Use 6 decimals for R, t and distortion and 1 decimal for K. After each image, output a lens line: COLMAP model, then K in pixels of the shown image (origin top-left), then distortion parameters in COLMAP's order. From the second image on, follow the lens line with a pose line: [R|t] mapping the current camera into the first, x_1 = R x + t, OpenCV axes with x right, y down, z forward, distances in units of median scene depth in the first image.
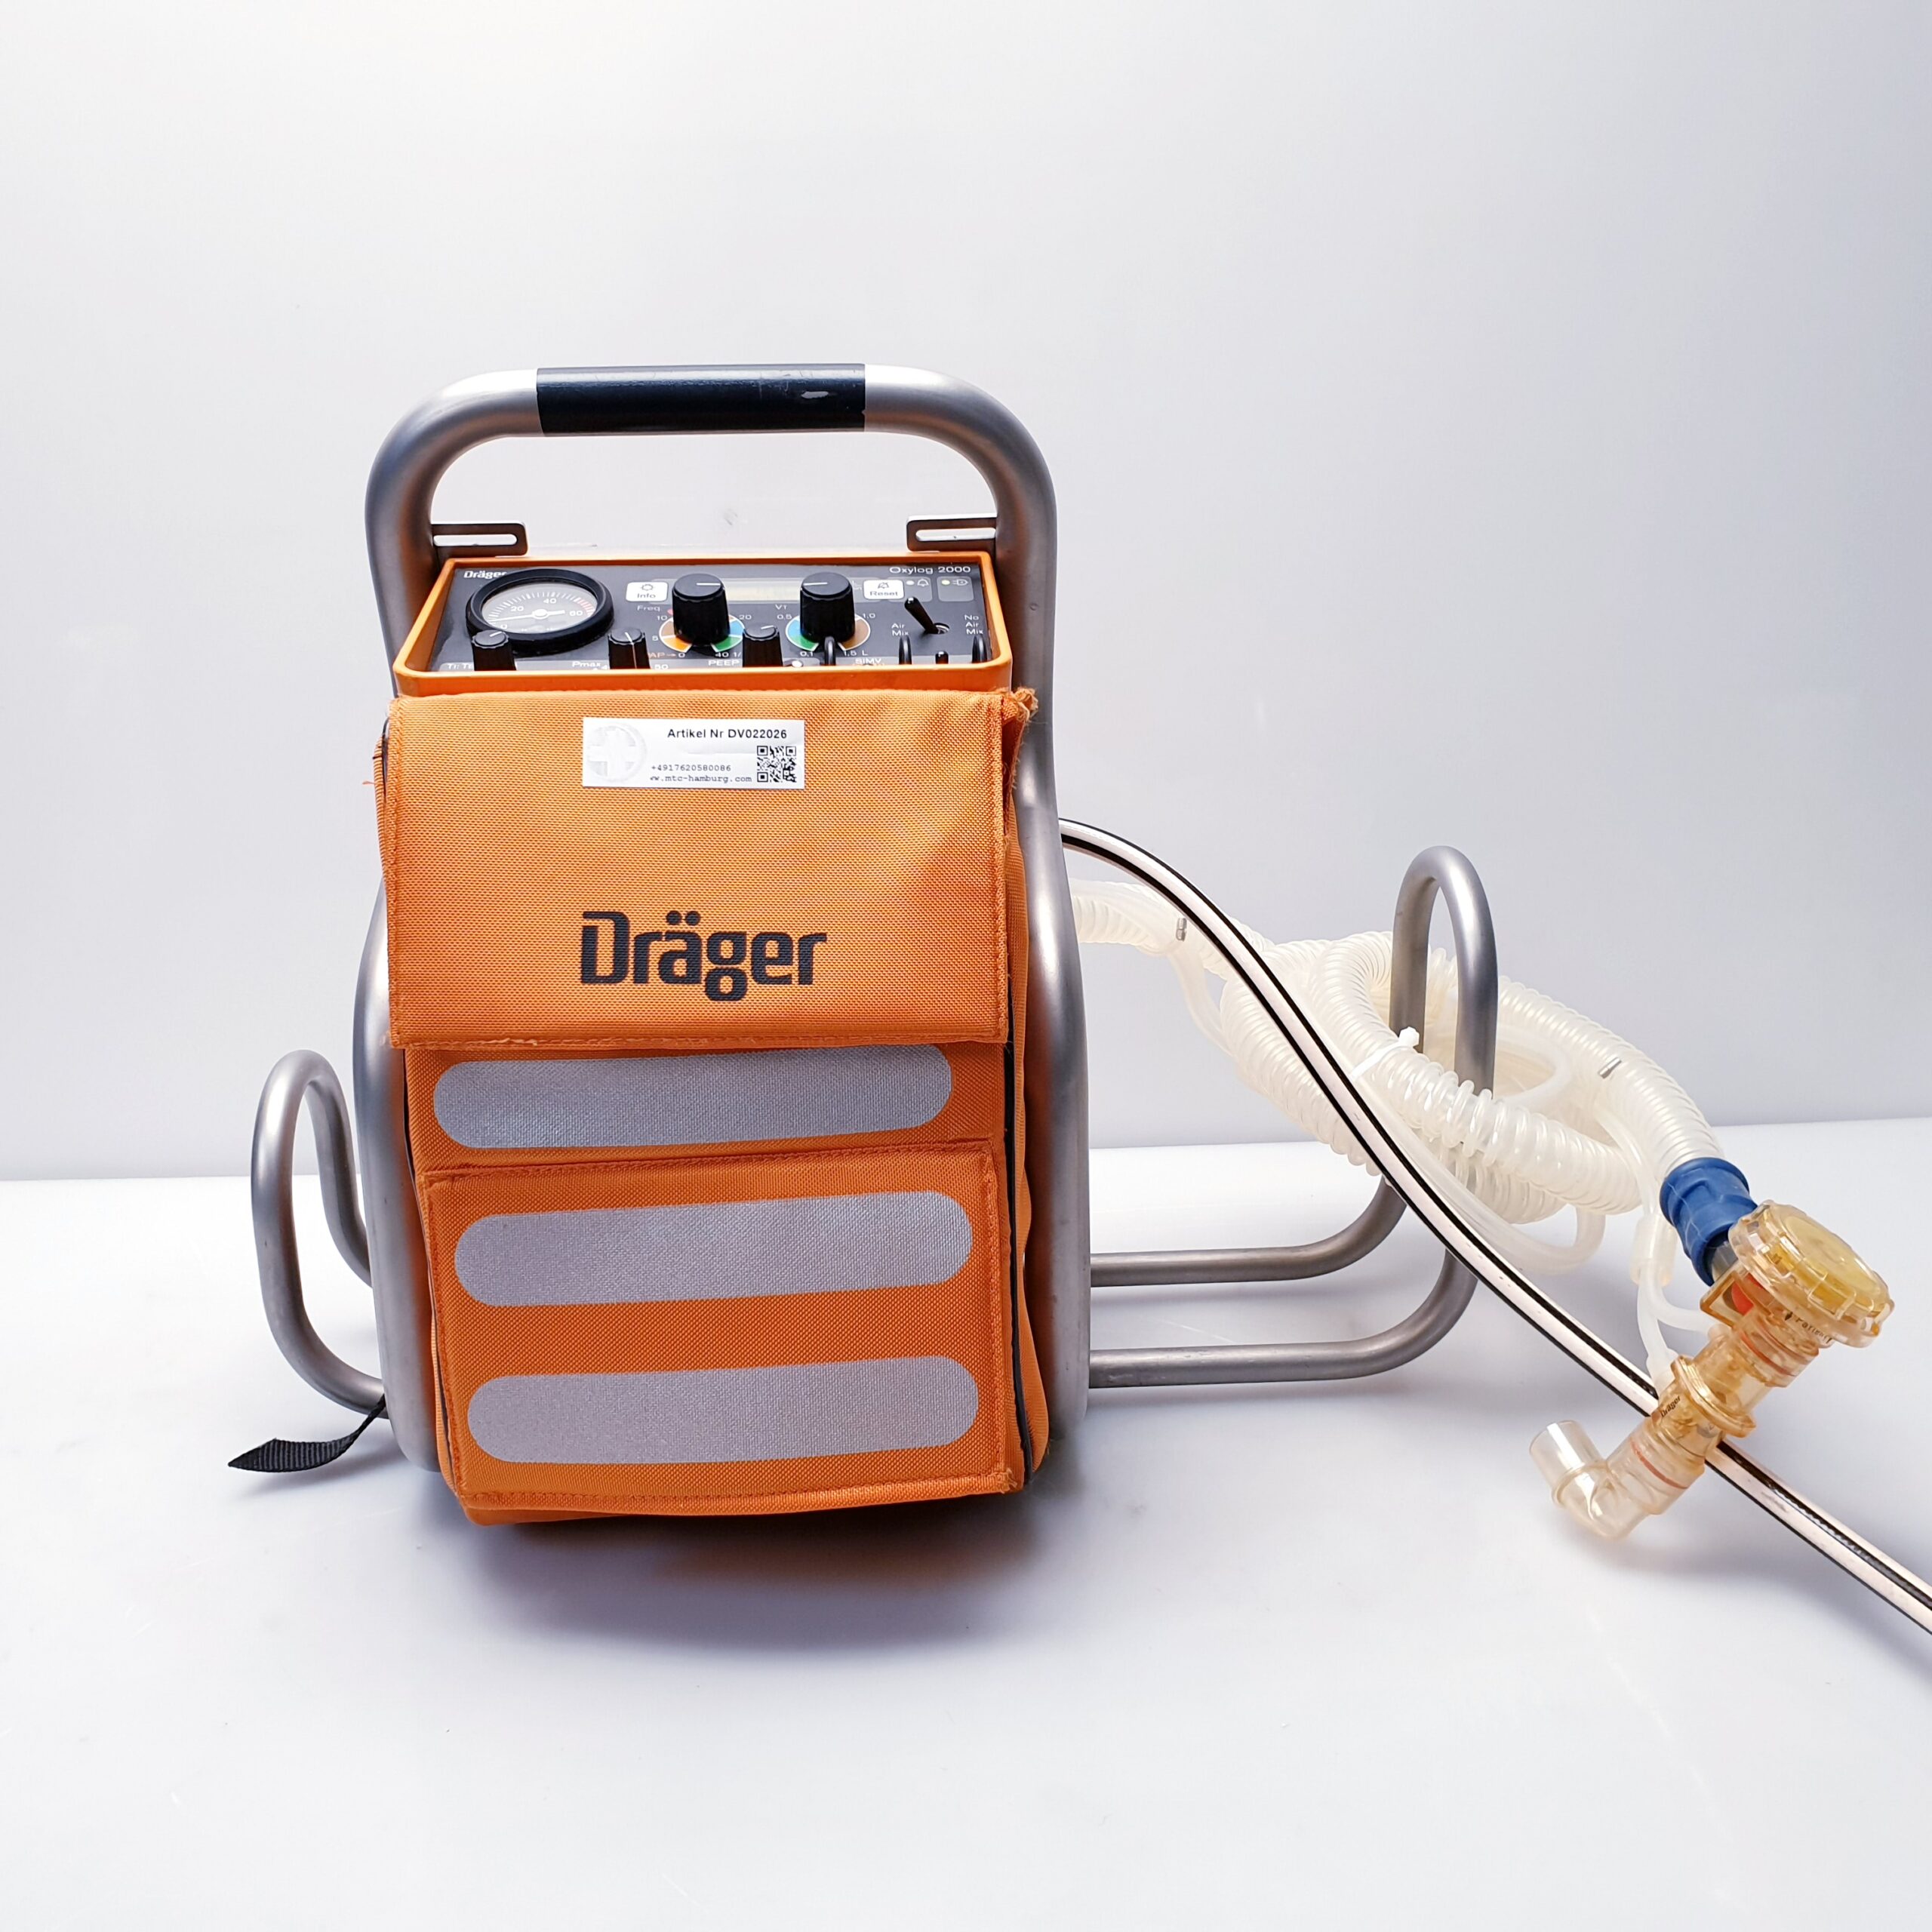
lens RADIAL K [[1949.7, 0, 983.2], [0, 1949.7, 977.7], [0, 0, 1]] dist [0.052105, 0.000000]
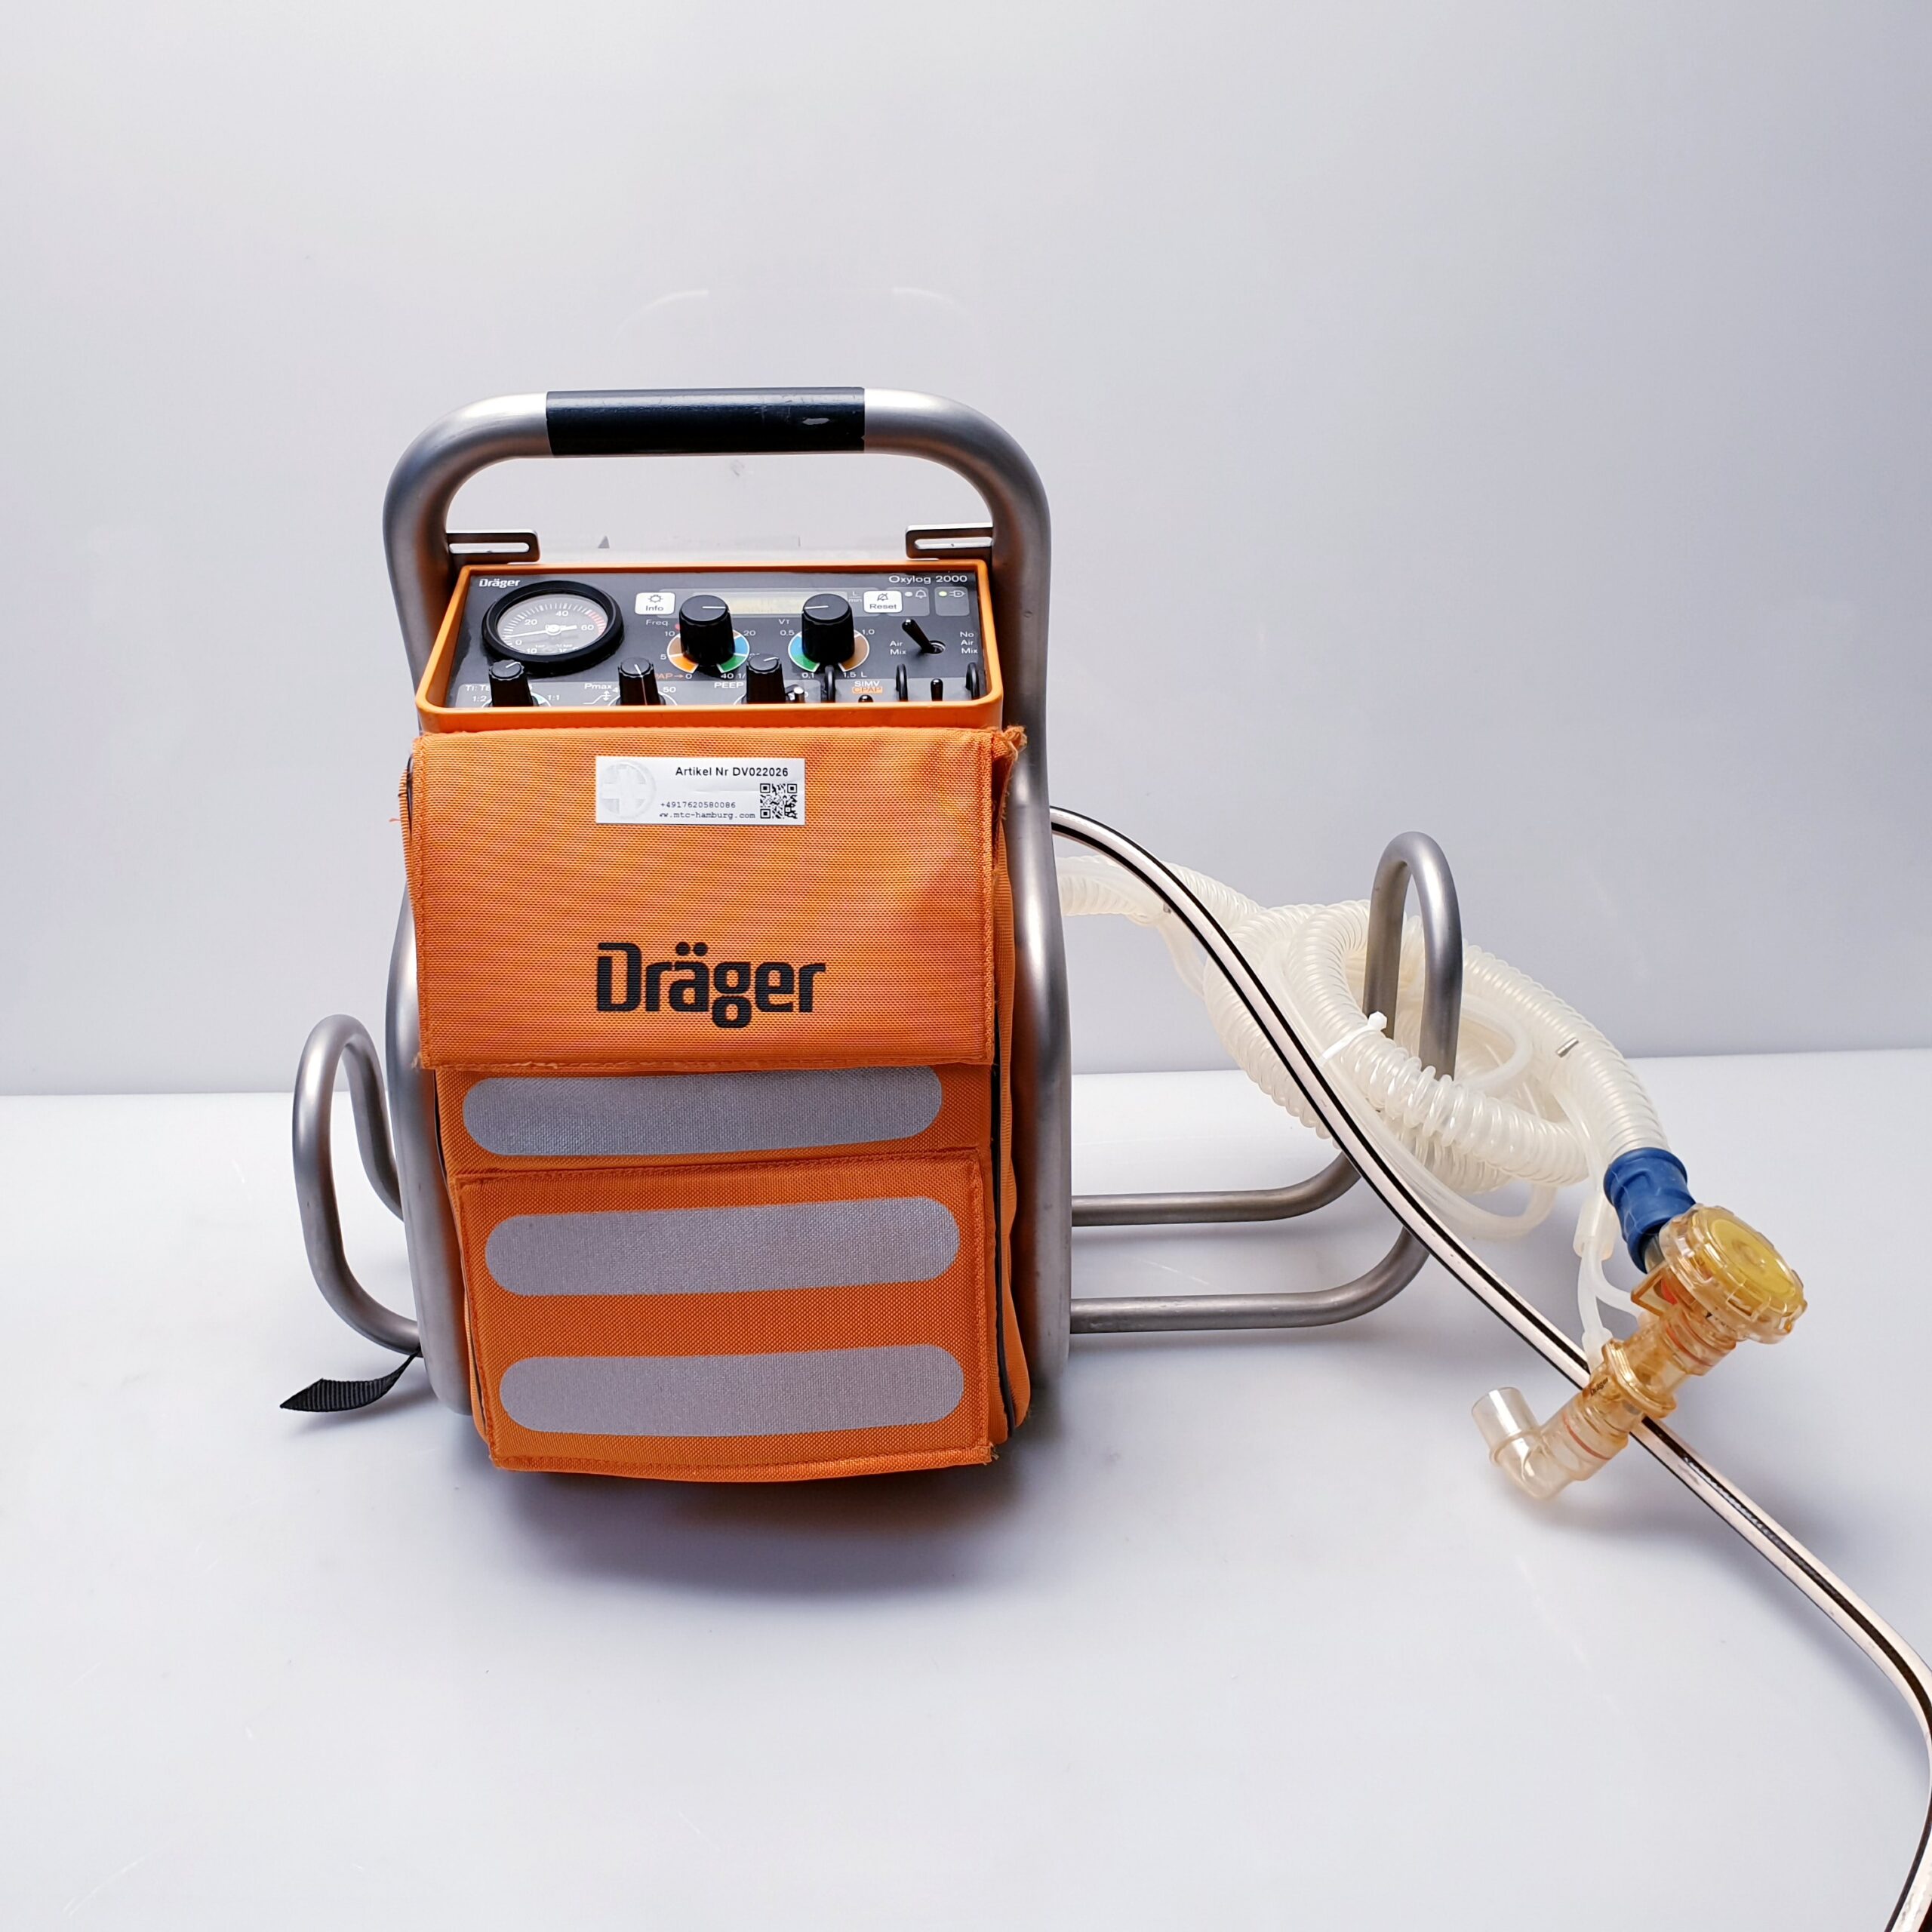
lens RADIAL K [[1949.7, 0, 983.2], [0, 1949.7, 995.3], [0, 0, 1]] dist [0.052105, 0.000000]
pose [[0.999924, 0.010670, -0.006119, 0.011921], [-0.009887, 0.993186, 0.116124, -0.120175], [0.007316, -0.116055, 0.993216, -0.059466]]
